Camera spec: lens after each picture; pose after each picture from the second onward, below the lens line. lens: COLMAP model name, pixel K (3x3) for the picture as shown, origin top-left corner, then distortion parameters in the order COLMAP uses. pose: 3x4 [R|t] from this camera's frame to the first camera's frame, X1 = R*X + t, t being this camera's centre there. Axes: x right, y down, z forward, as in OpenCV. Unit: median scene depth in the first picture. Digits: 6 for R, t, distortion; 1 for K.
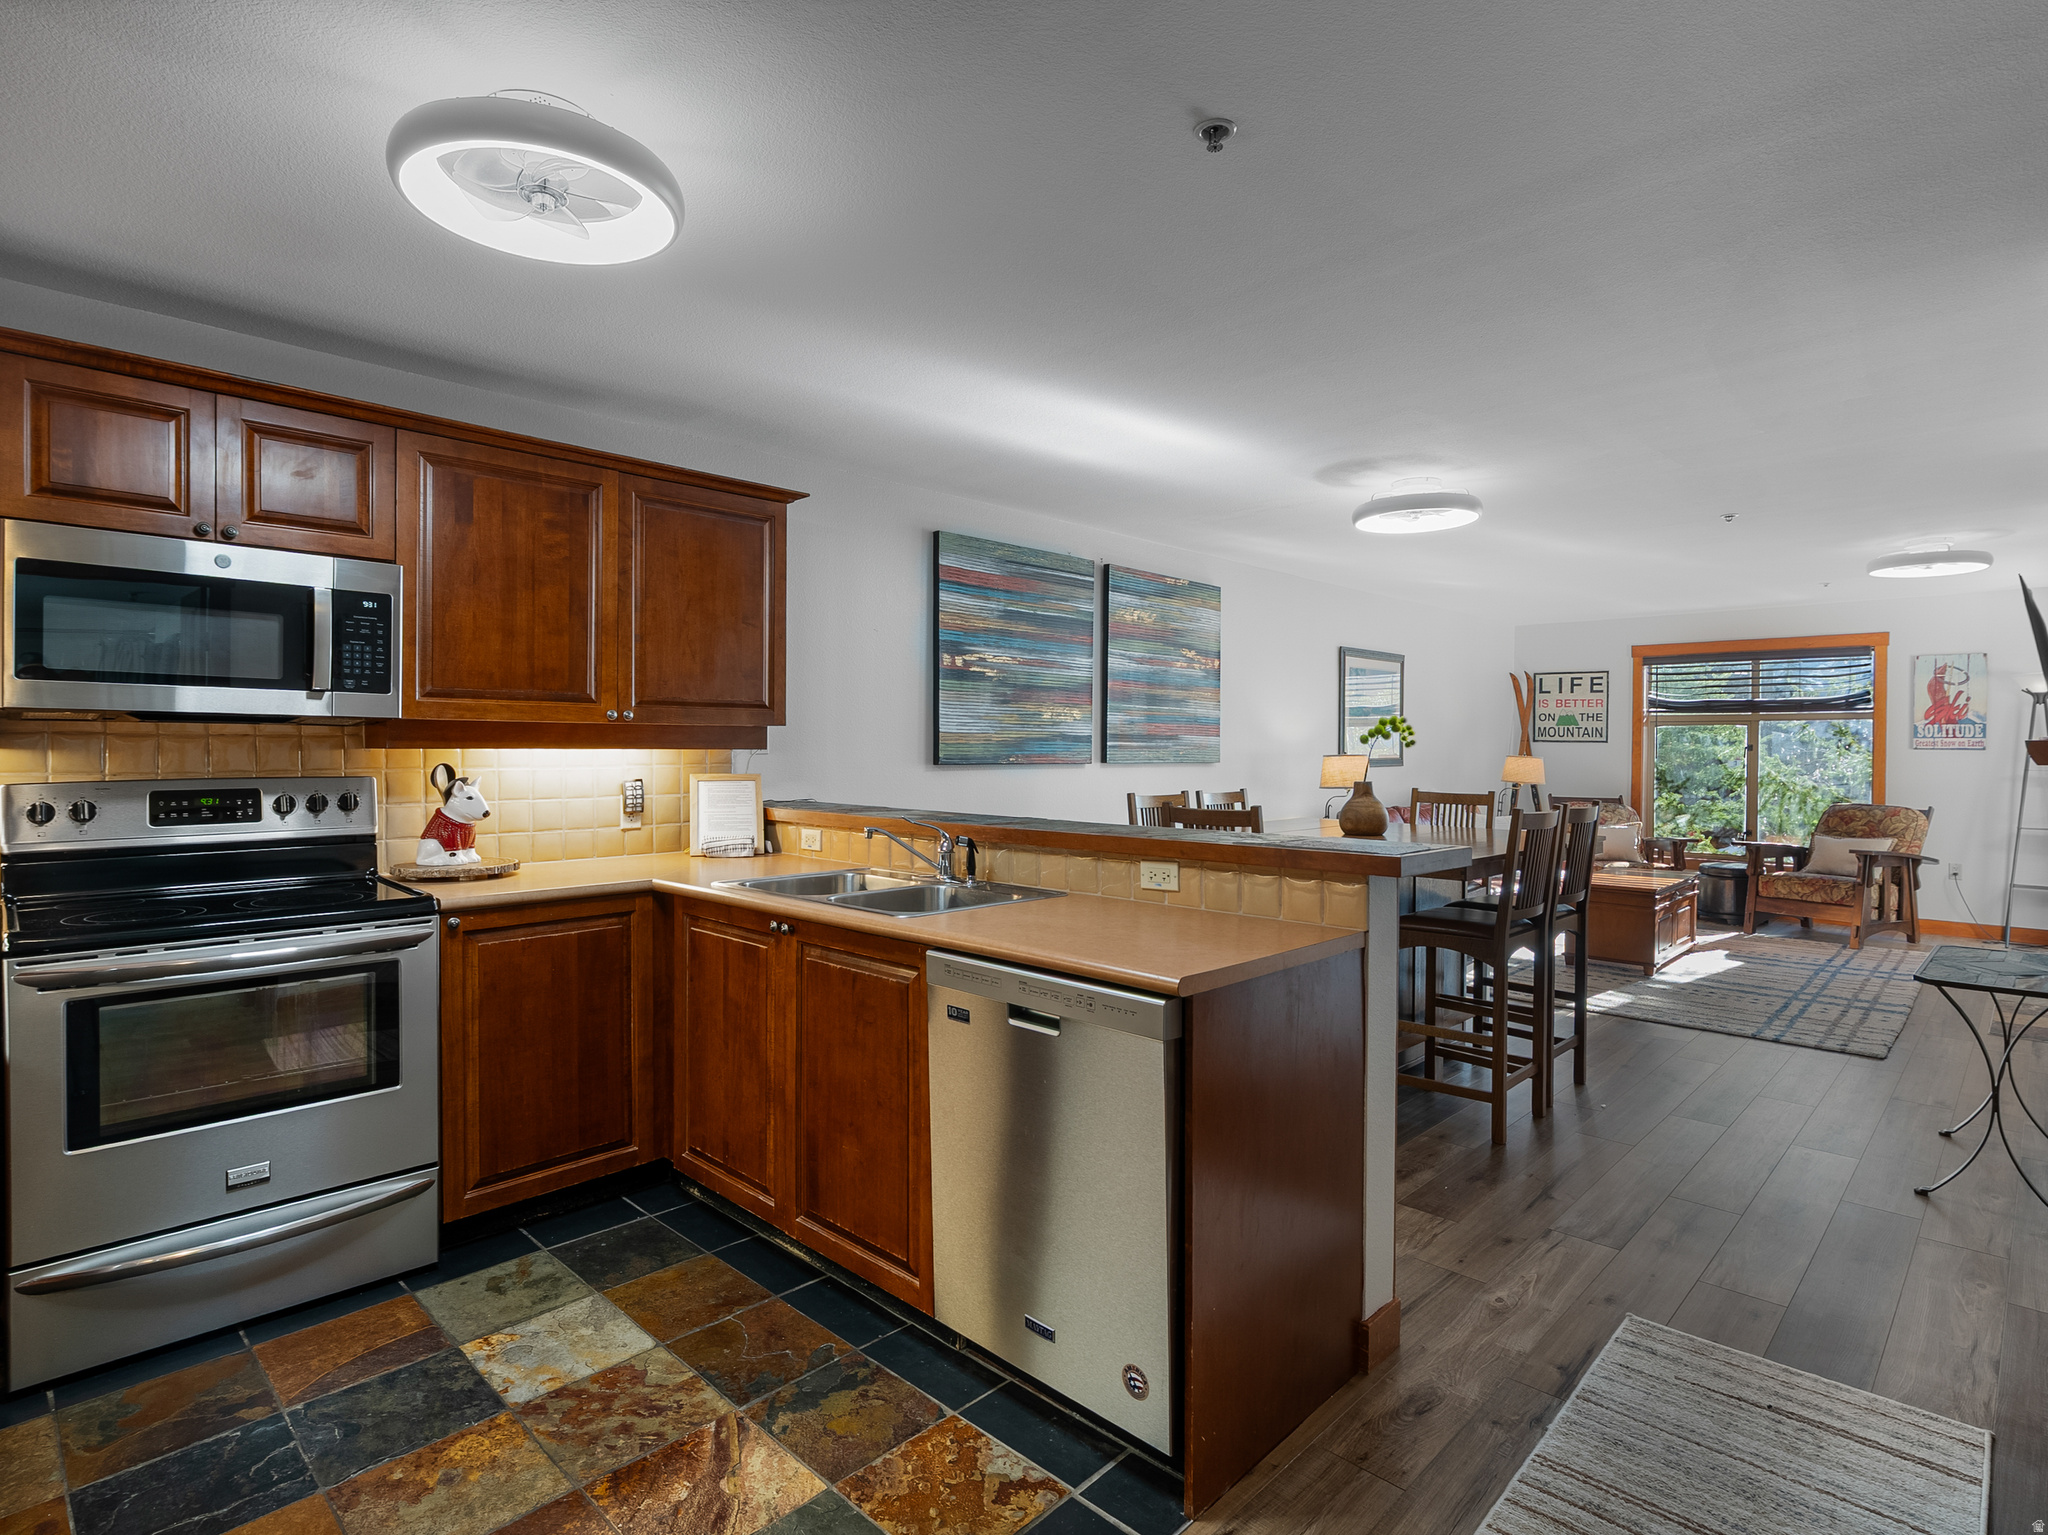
lens RADIAL K [[1049.4, 0, 1028.6], [0, 1049.4, 755.6], [0, 0, 1]] dist [0.002592, 0.000720]
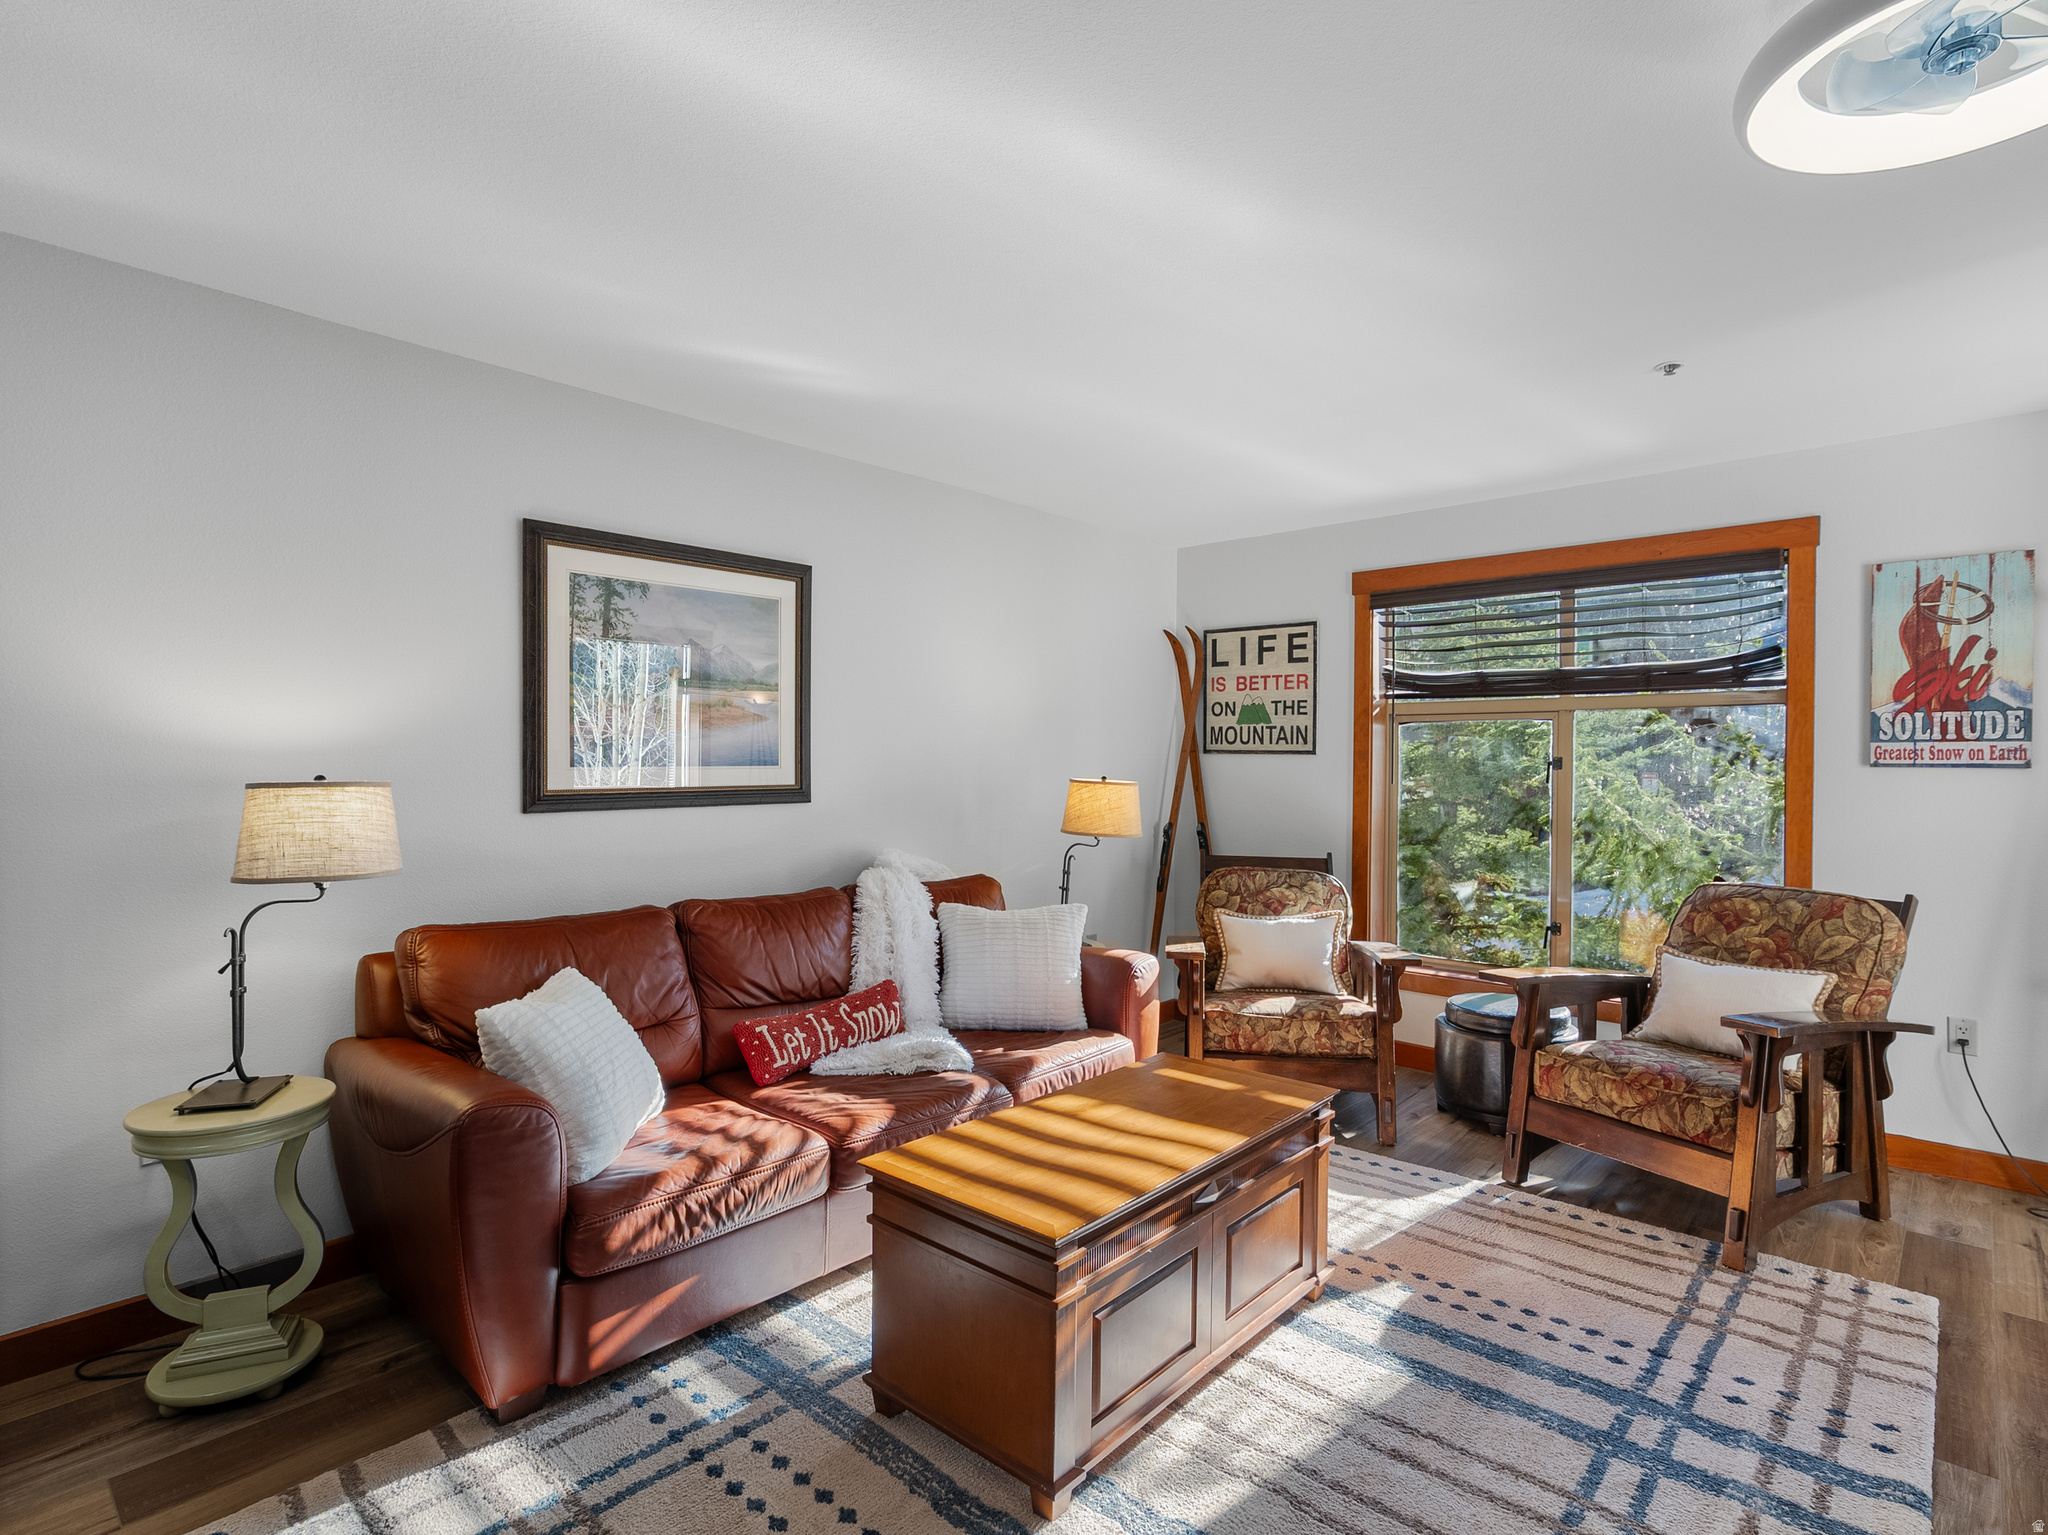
lens RADIAL K [[1049.4, 0, 1021.3], [0, 1049.4, 767.4], [0, 0, 1]] dist [0.002592, 0.000720]
pose [[0.999564, -0.001275, 0.029503, 0.468044], [0.001378, 0.999993, -0.003455, -0.004616], [-0.029499, 0.003494, 0.999559, 0.565575]]
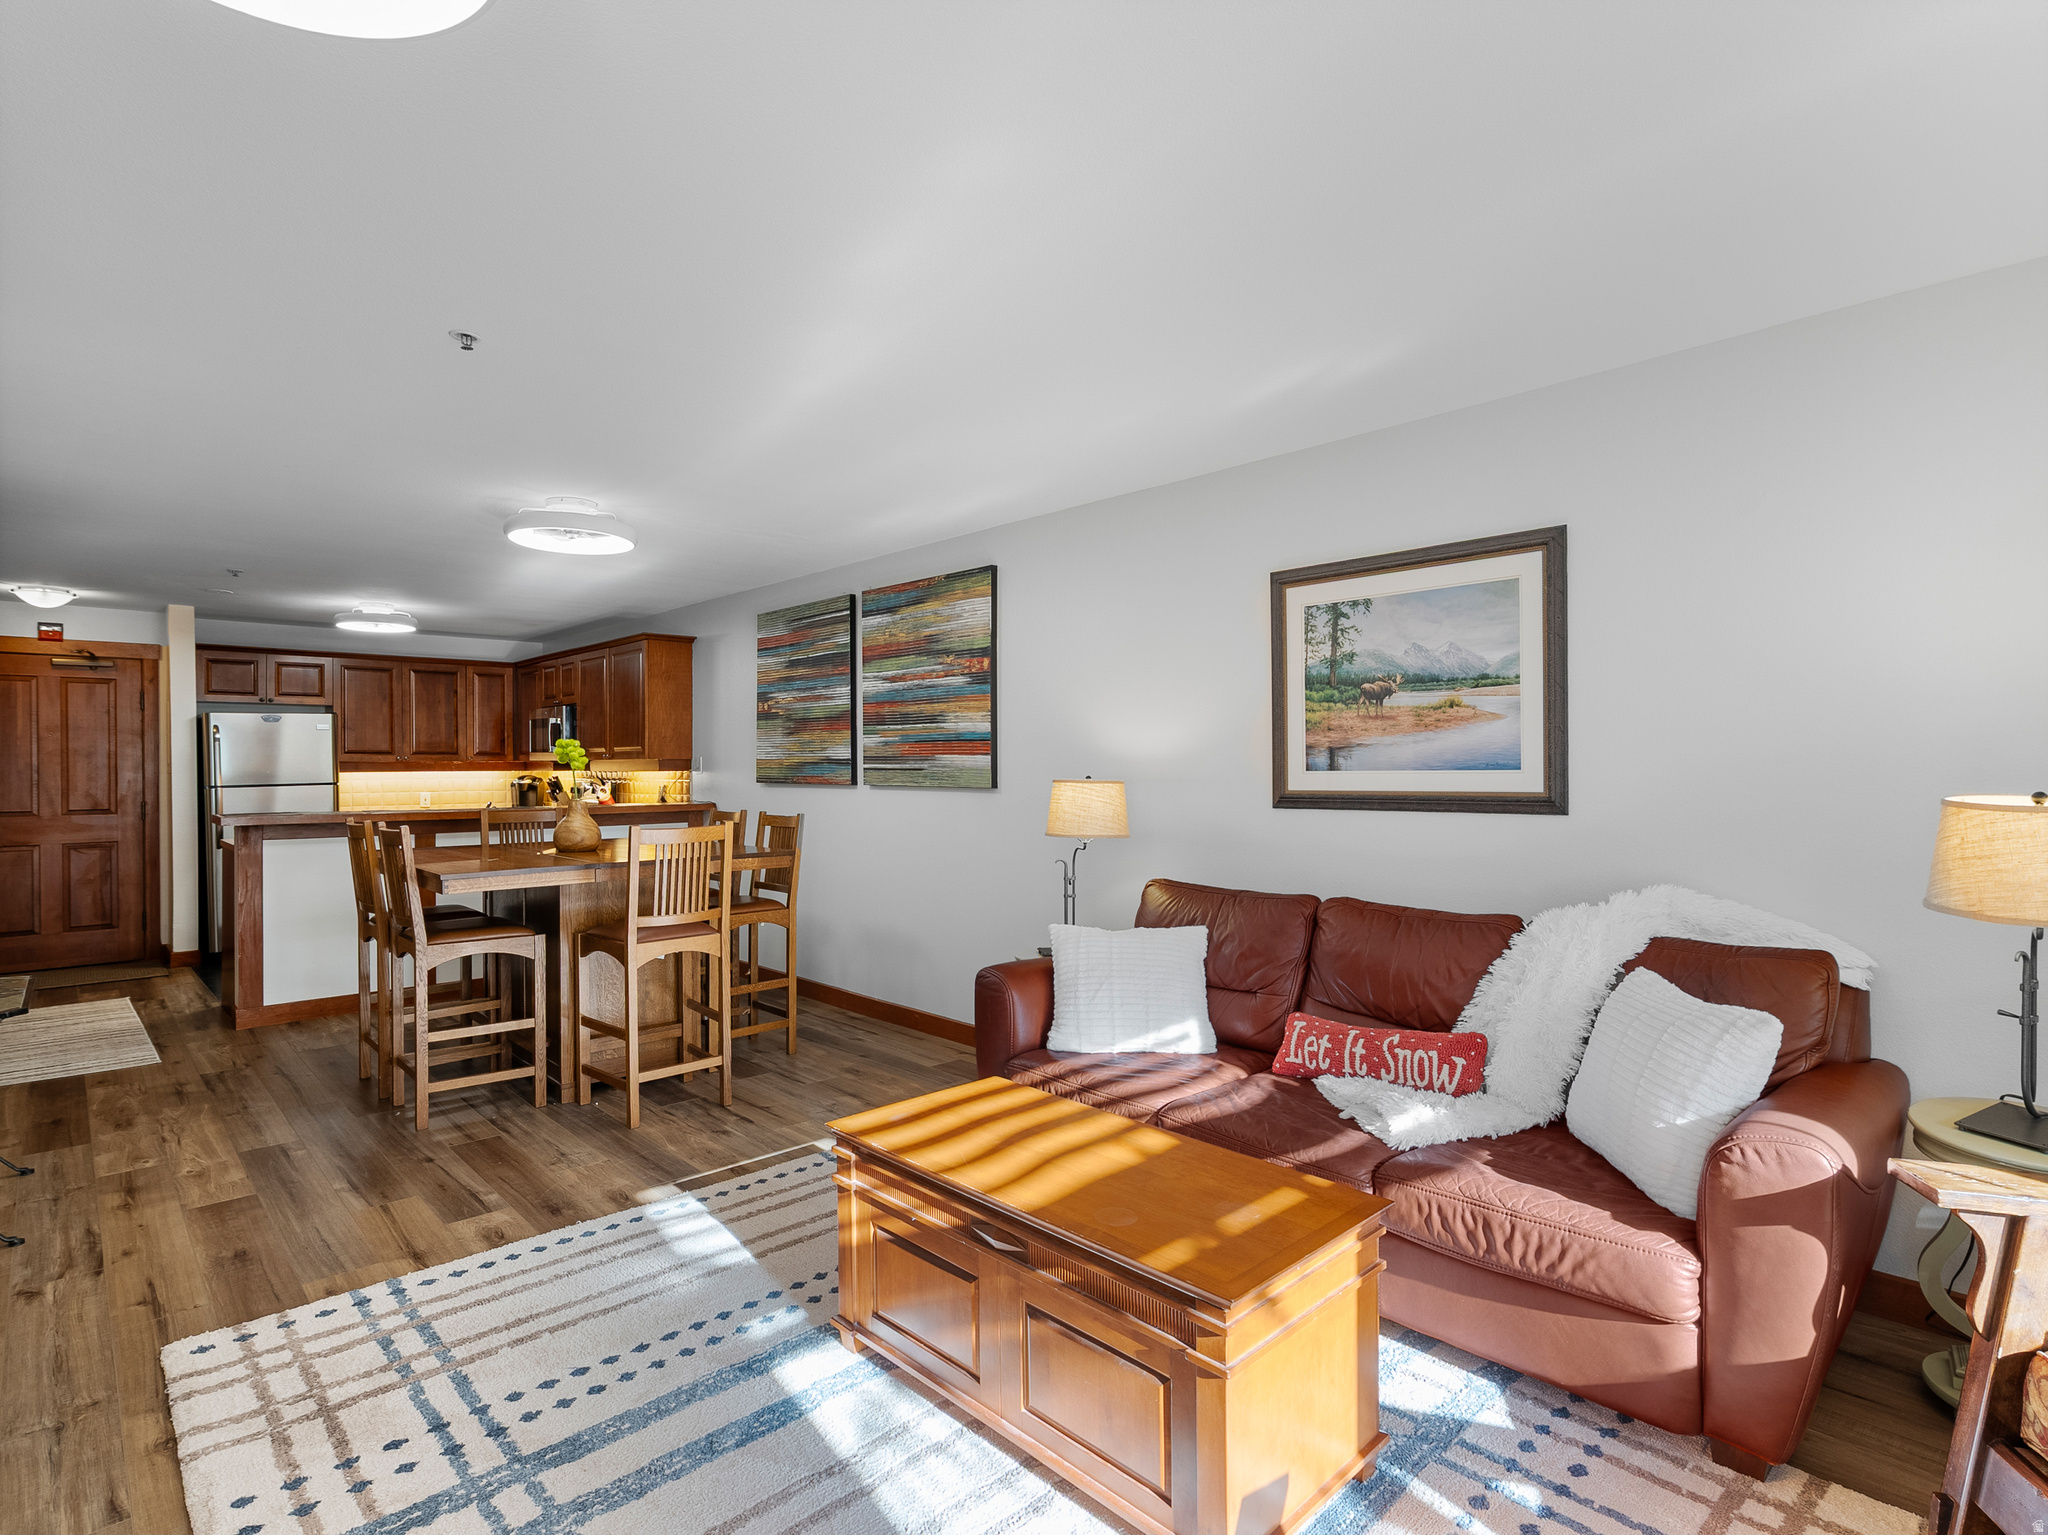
lens RADIAL K [[1049.4, 0, 1025.7], [0, 1049.4, 773.0], [0, 0, 1]] dist [0.002592, 0.000720]
pose [[-0.042877, 0.003018, -0.999076, 0.799729], [-0.004949, 0.999983, 0.003233, -0.006503], [0.999068, 0.005083, -0.042861, 0.878183]]
